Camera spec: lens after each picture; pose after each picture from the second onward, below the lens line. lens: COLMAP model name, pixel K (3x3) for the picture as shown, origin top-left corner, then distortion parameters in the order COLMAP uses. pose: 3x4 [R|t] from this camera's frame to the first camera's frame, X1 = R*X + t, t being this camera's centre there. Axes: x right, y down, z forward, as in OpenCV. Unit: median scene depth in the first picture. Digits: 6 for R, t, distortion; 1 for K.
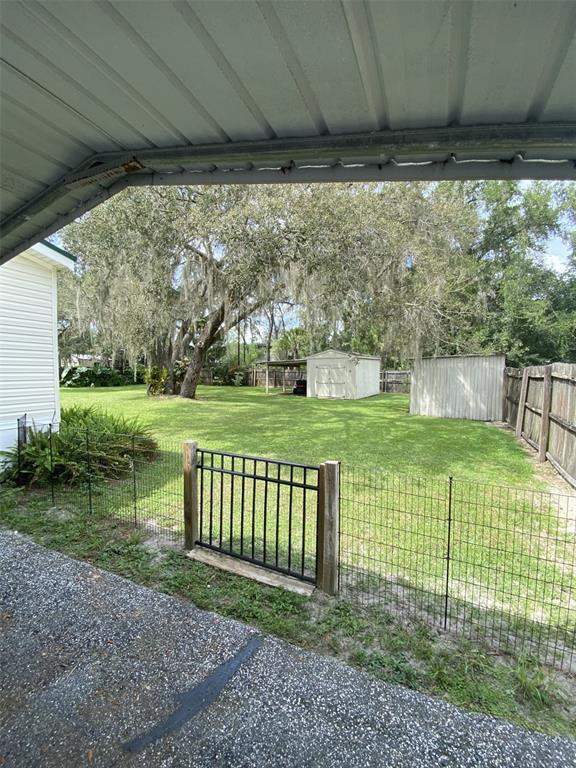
lens RADIAL K [[313.5, 0, 288.0], [0, 313.5, 384.0], [0, 0, 1]] dist [0.032701, -0.033923]
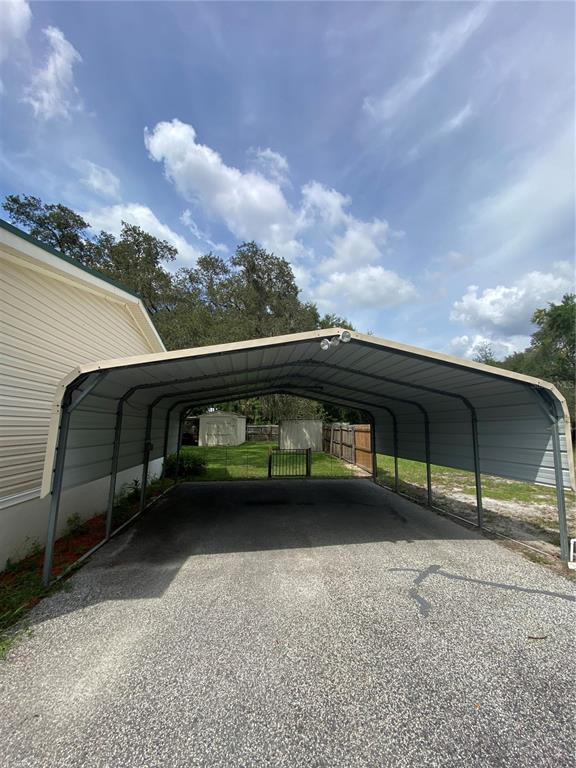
lens RADIAL K [[313.5, 0, 288.0], [0, 313.5, 384.0], [0, 0, 1]] dist [0.032701, -0.033923]
pose [[0.854848, 0.066556, 0.514592, -0.390595], [0.021497, 0.986345, -0.163282, 0.010219], [-0.518432, 0.150643, 0.841745, -0.438413]]
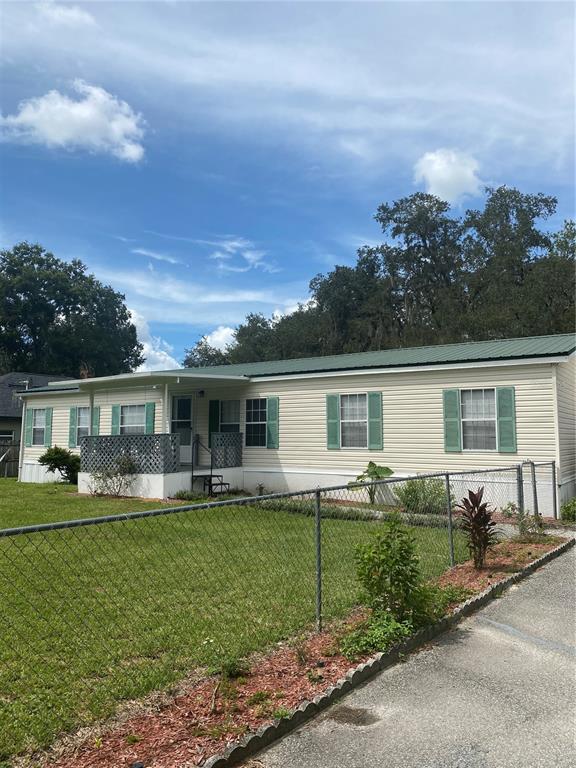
lens RADIAL K [[584.6, 0, 288.0], [0, 584.6, 384.0], [0, 0, 1]] dist [0.047436, -0.079050]
pose [[0.985345, -0.025980, -0.168583, -0.687724], [0.002748, 0.990622, -0.136600, 0.035872], [0.170551, 0.134135, 0.976176, -1.032901]]
